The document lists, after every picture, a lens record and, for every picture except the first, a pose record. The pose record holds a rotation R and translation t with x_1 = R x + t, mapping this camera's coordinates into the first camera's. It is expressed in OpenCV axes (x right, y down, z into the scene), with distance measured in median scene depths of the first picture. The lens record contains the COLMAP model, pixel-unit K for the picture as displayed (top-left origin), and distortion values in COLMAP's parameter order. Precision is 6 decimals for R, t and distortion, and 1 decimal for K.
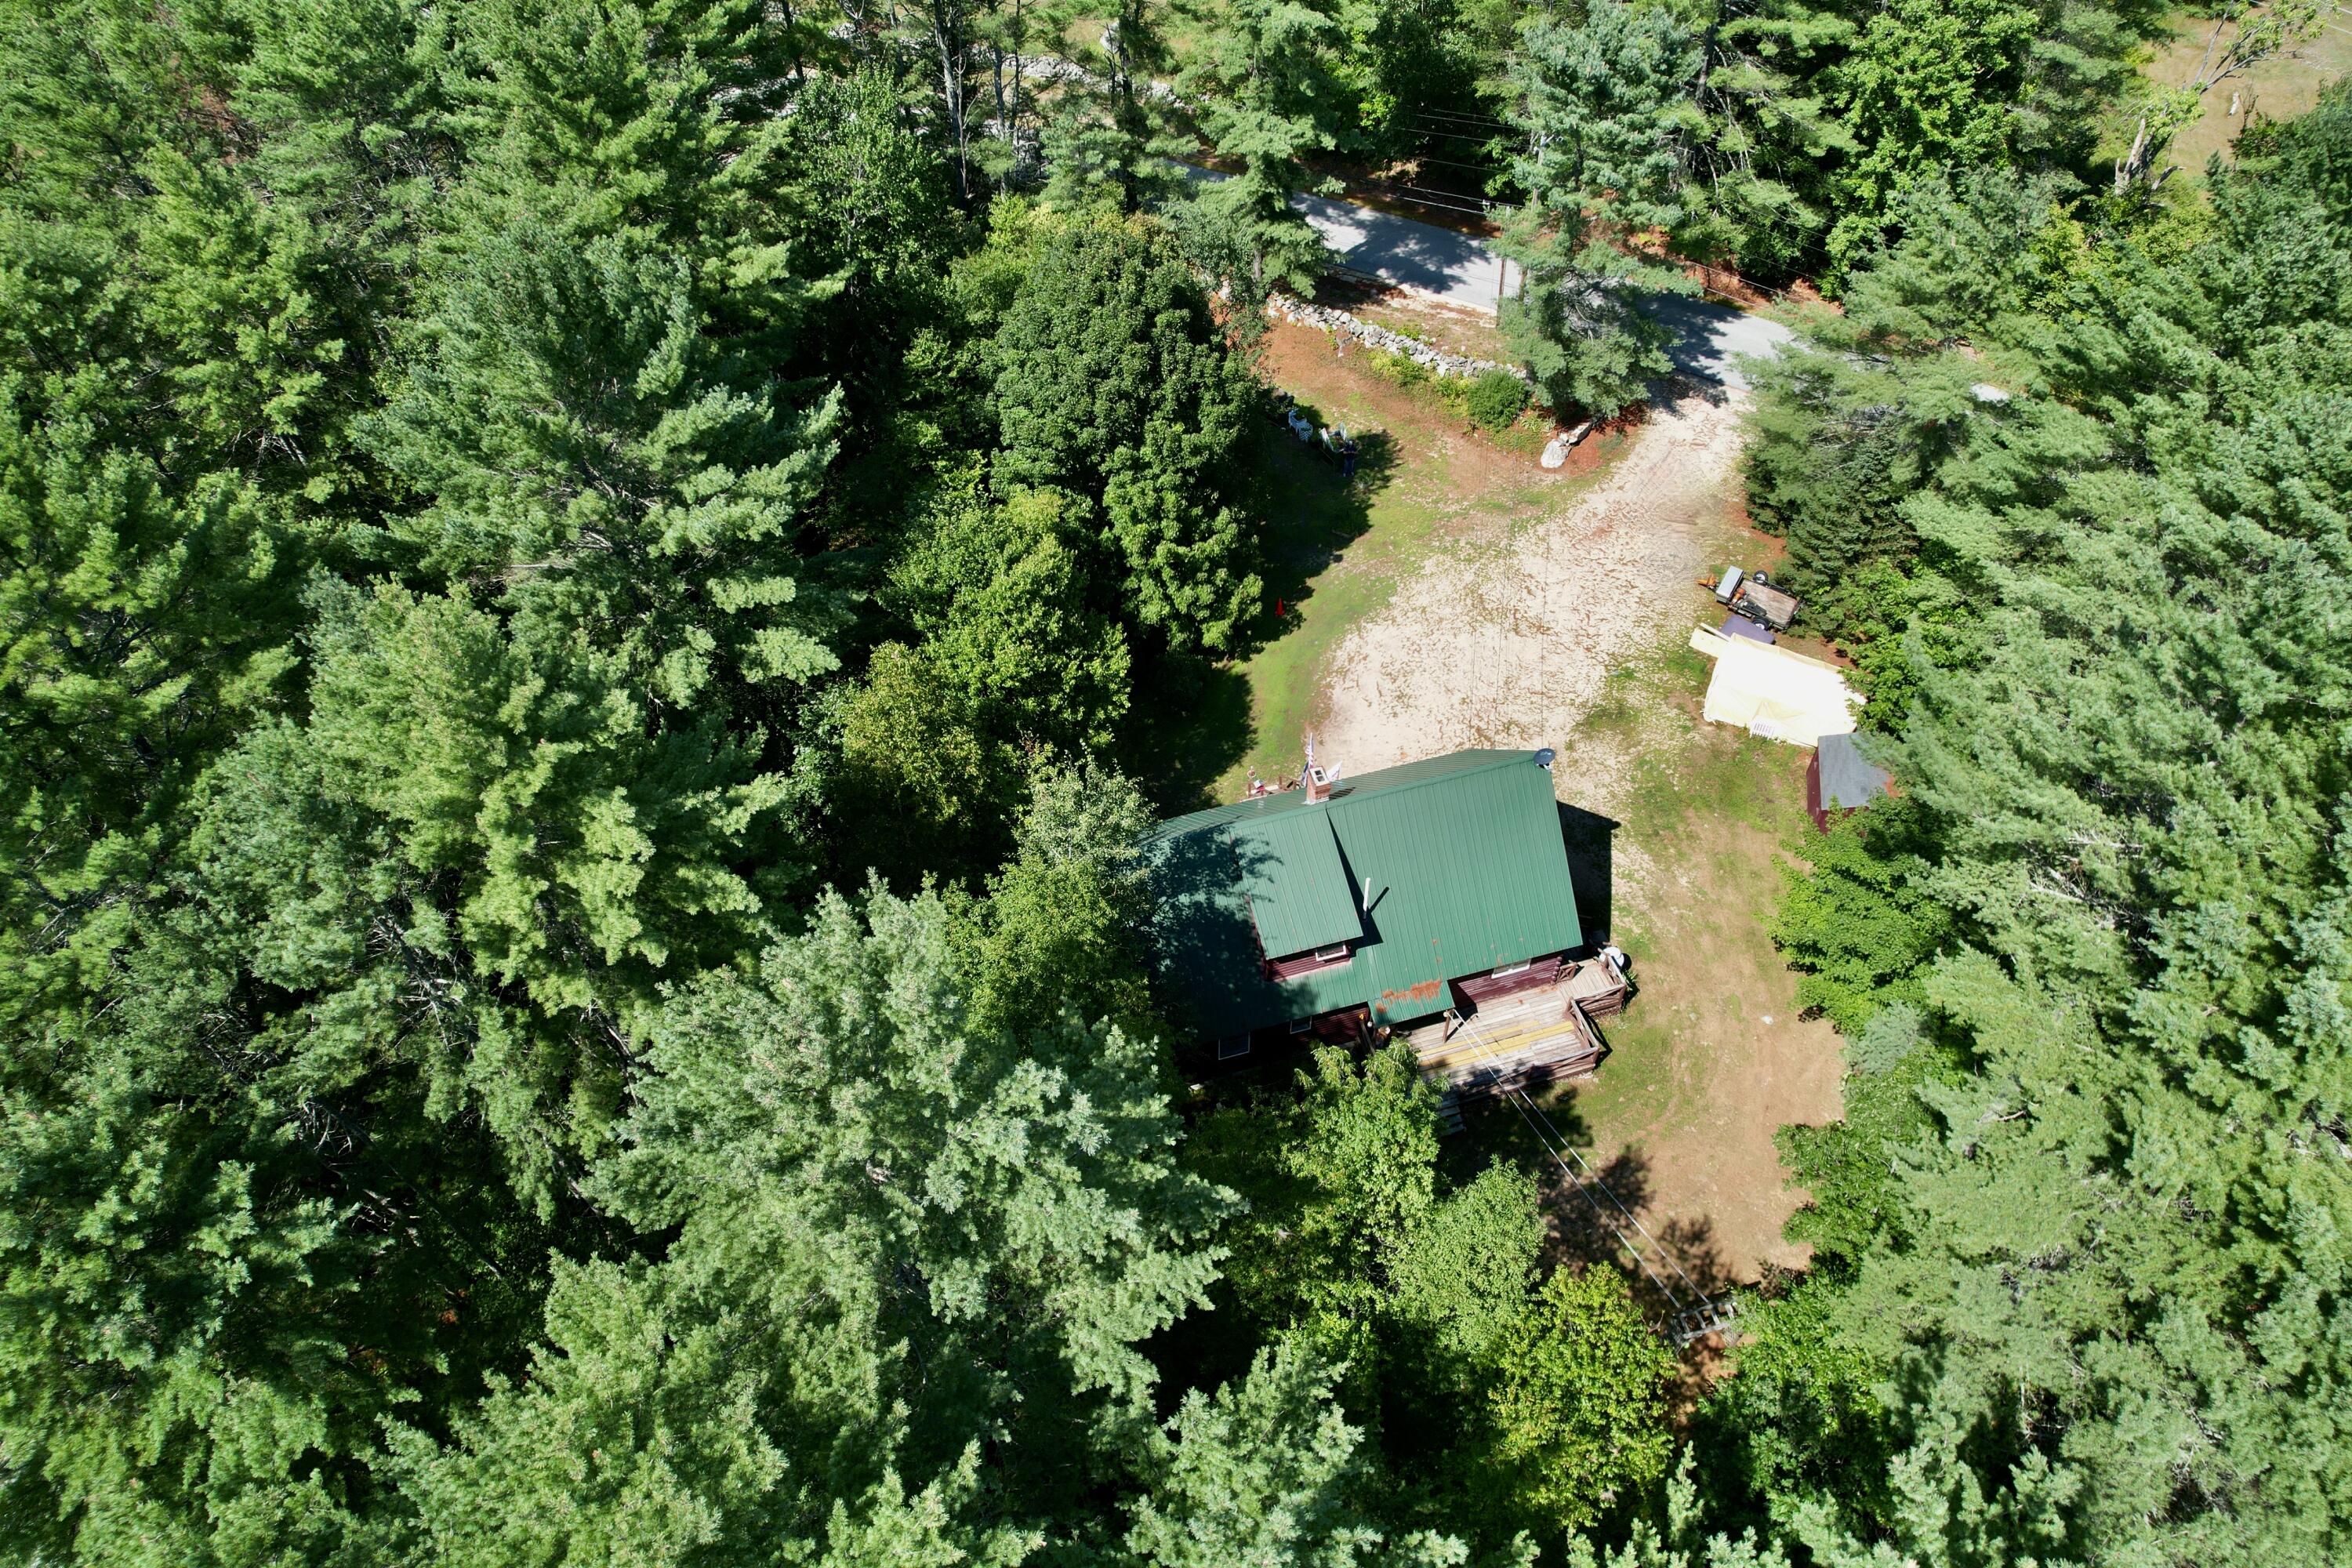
lens RADIAL K [[1511.4, 0, 1177.7], [0, 1511.4, 785.8], [0, 0, 1]] dist [-0.070945, 0.062486]
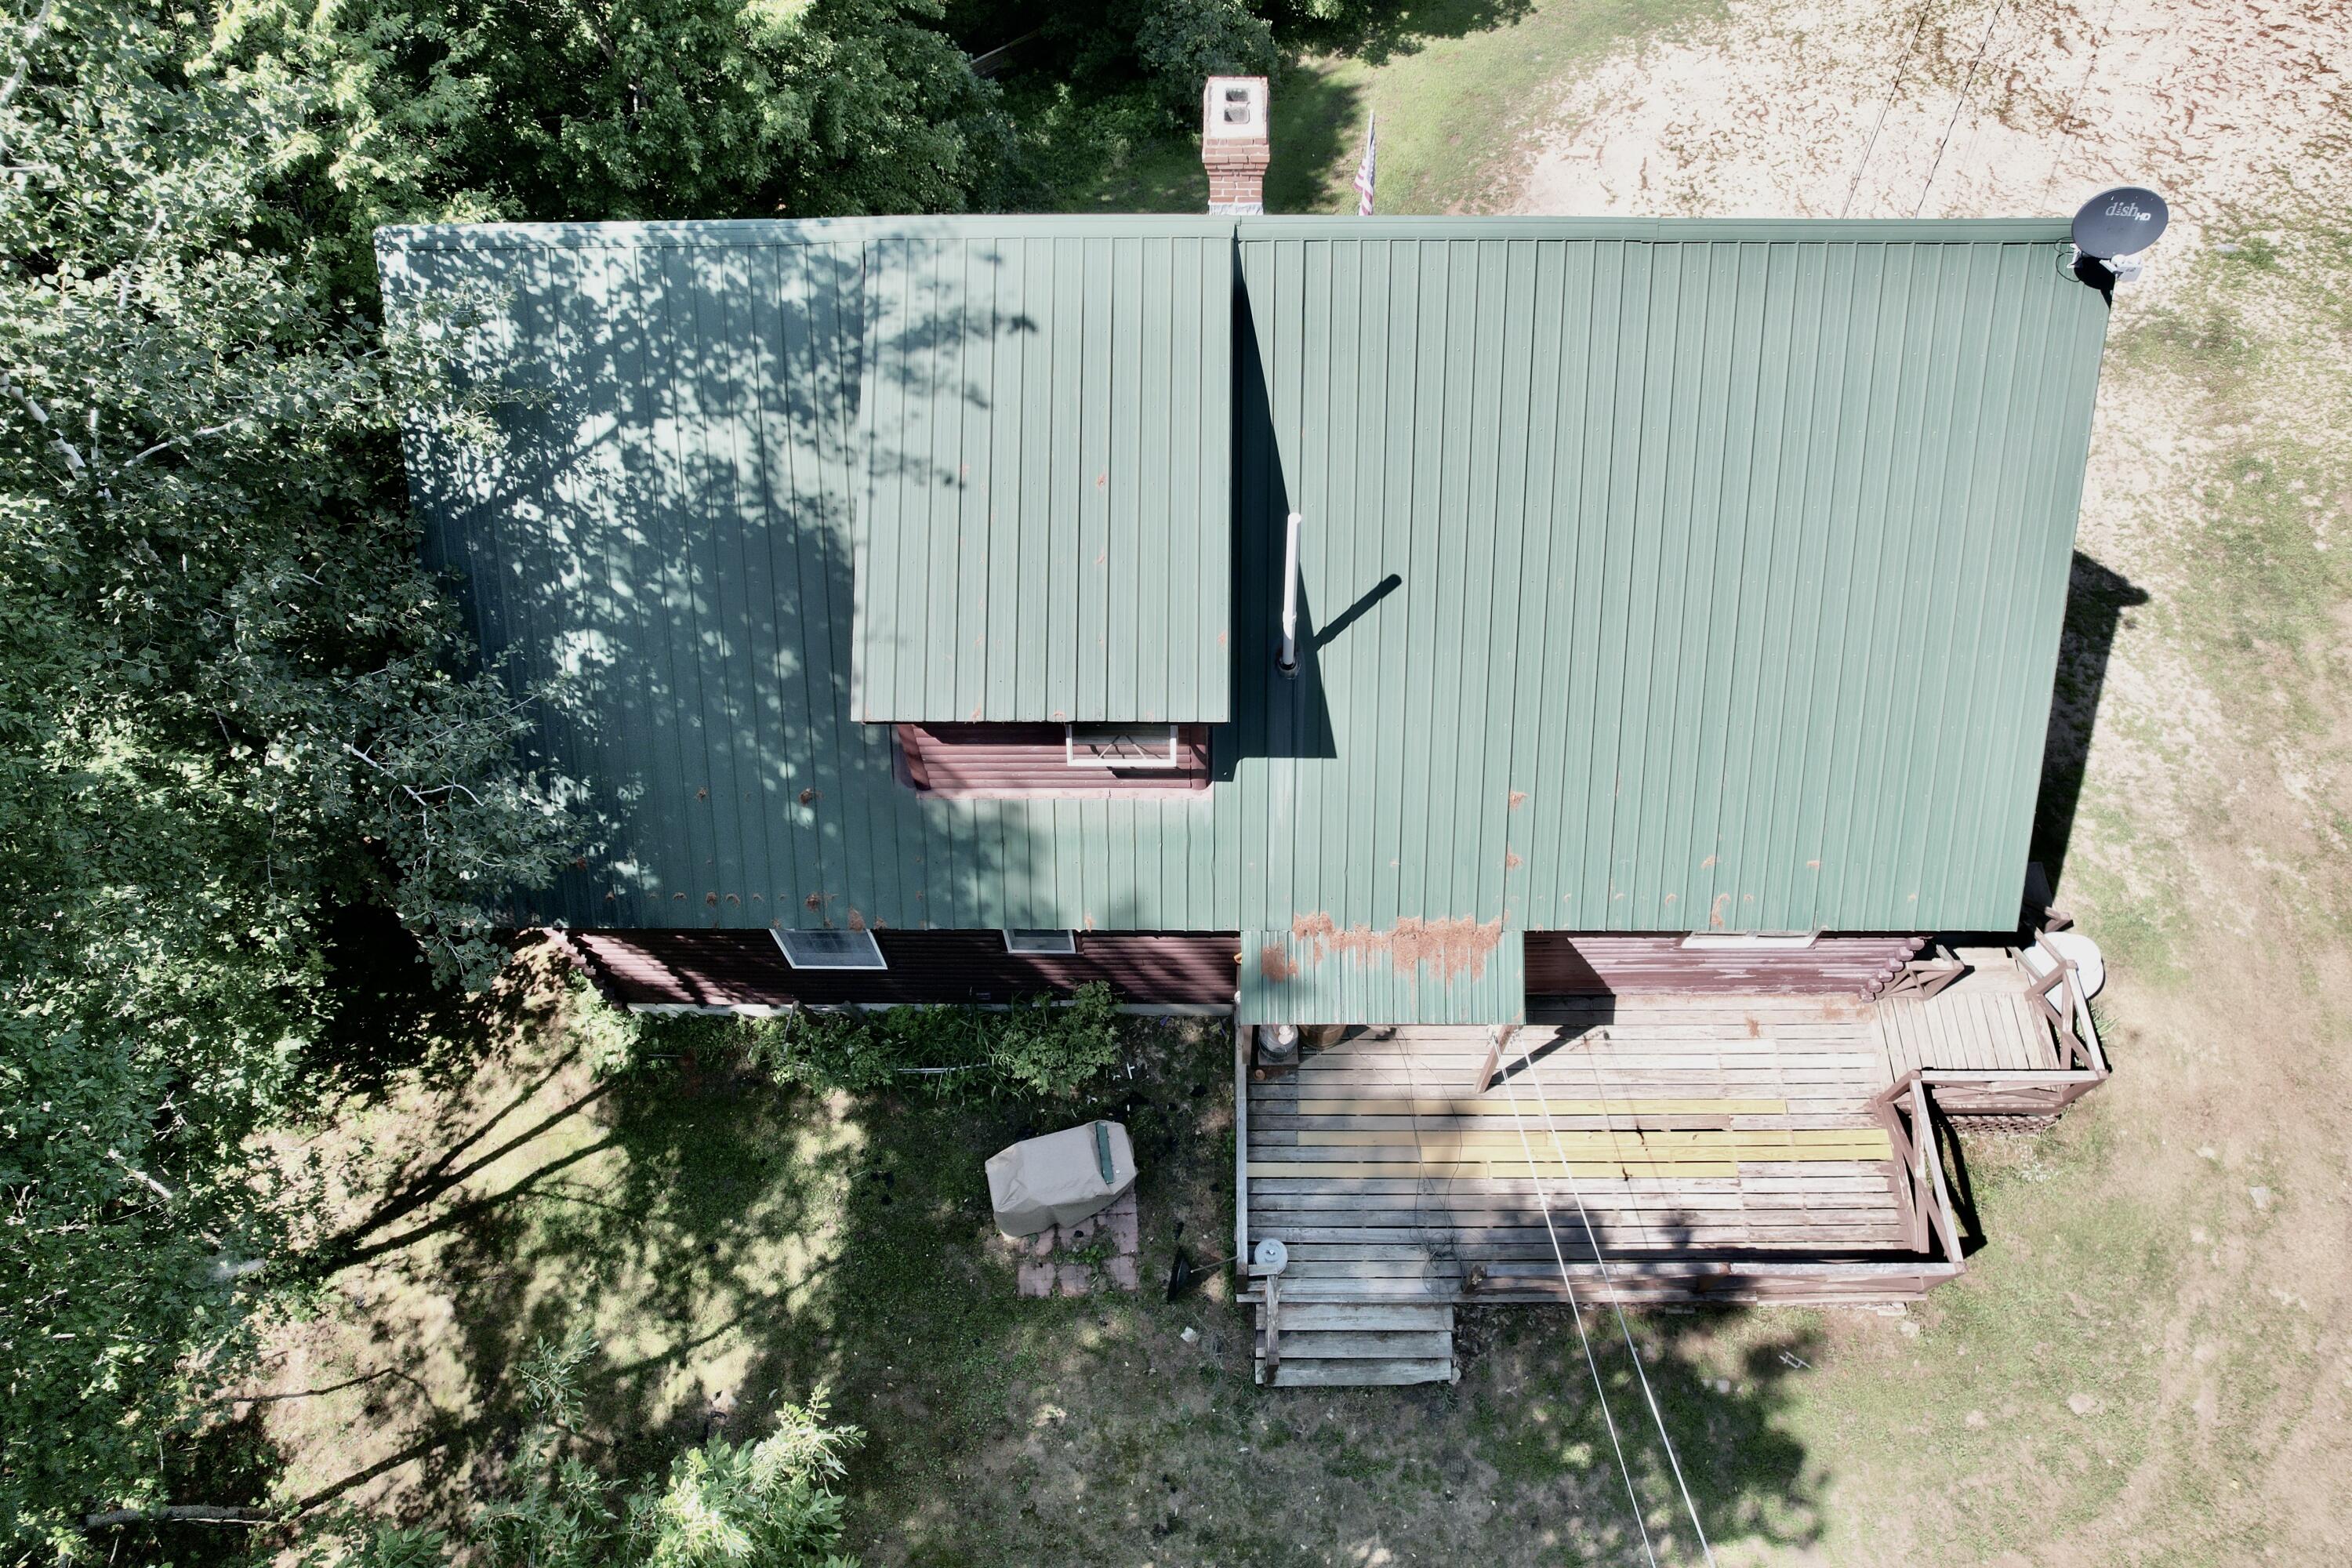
lens RADIAL K [[1511.4, 0, 1176.6], [0, 1511.4, 779.1], [0, 0, 1]] dist [-0.070945, 0.062486]
pose [[0.956146, 0.256527, -0.141346, 0.144160], [-0.221341, 0.948911, 0.224890, 0.047401], [0.191815, -0.183742, 0.964078, 0.686891]]
